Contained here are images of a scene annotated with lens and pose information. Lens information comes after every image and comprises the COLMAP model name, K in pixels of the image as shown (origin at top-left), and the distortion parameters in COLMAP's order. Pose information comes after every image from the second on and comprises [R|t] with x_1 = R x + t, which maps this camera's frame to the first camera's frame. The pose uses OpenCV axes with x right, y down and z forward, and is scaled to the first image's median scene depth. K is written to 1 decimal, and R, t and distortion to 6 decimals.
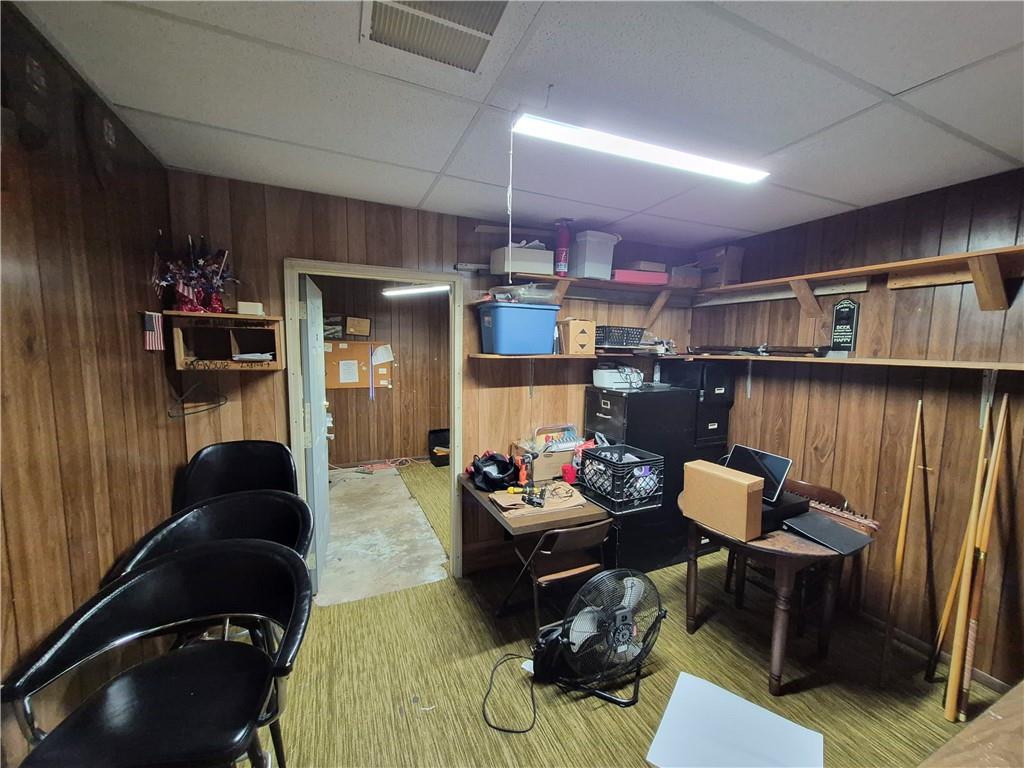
lens RADIAL K [[403.0, 0, 511.9], [0, 403.0, 386.0], [0, 0, 1]] dist [0.002790, -0.000343]
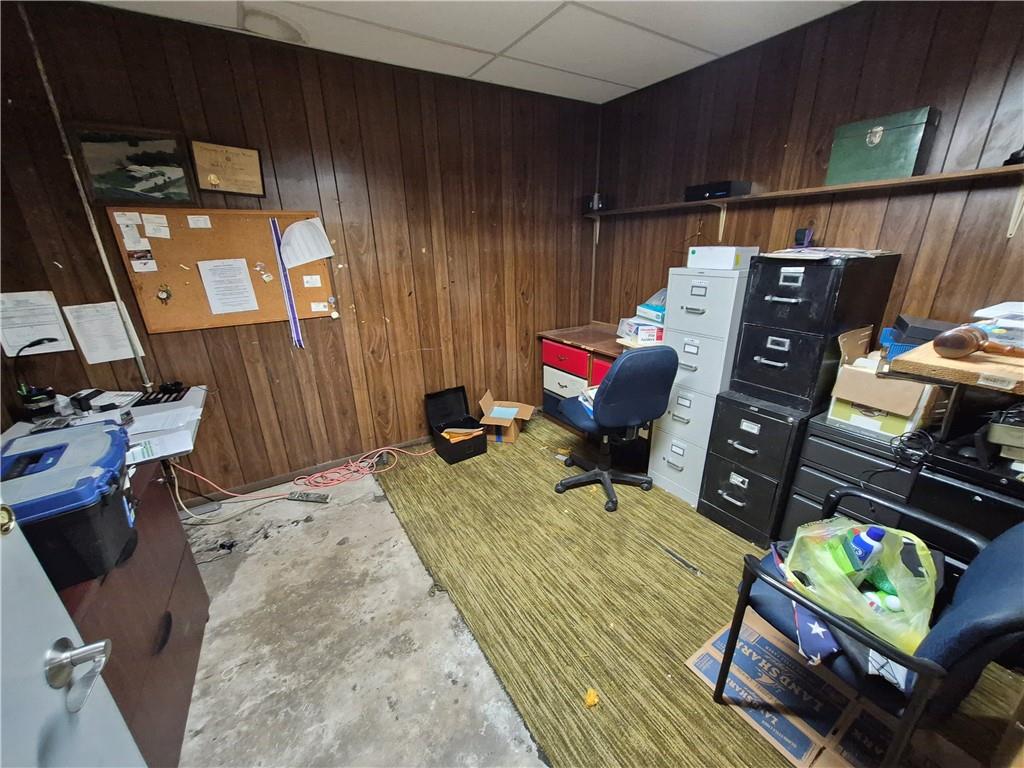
lens RADIAL K [[403.0, 0, 515.0], [0, 403.0, 389.5], [0, 0, 1]] dist [0.002790, -0.000343]
pose [[0.989704, -0.075659, 0.121496, -0.159309], [0.041834, 0.964710, 0.259972, -0.027840], [-0.136877, -0.252213, 0.957942, 0.502660]]
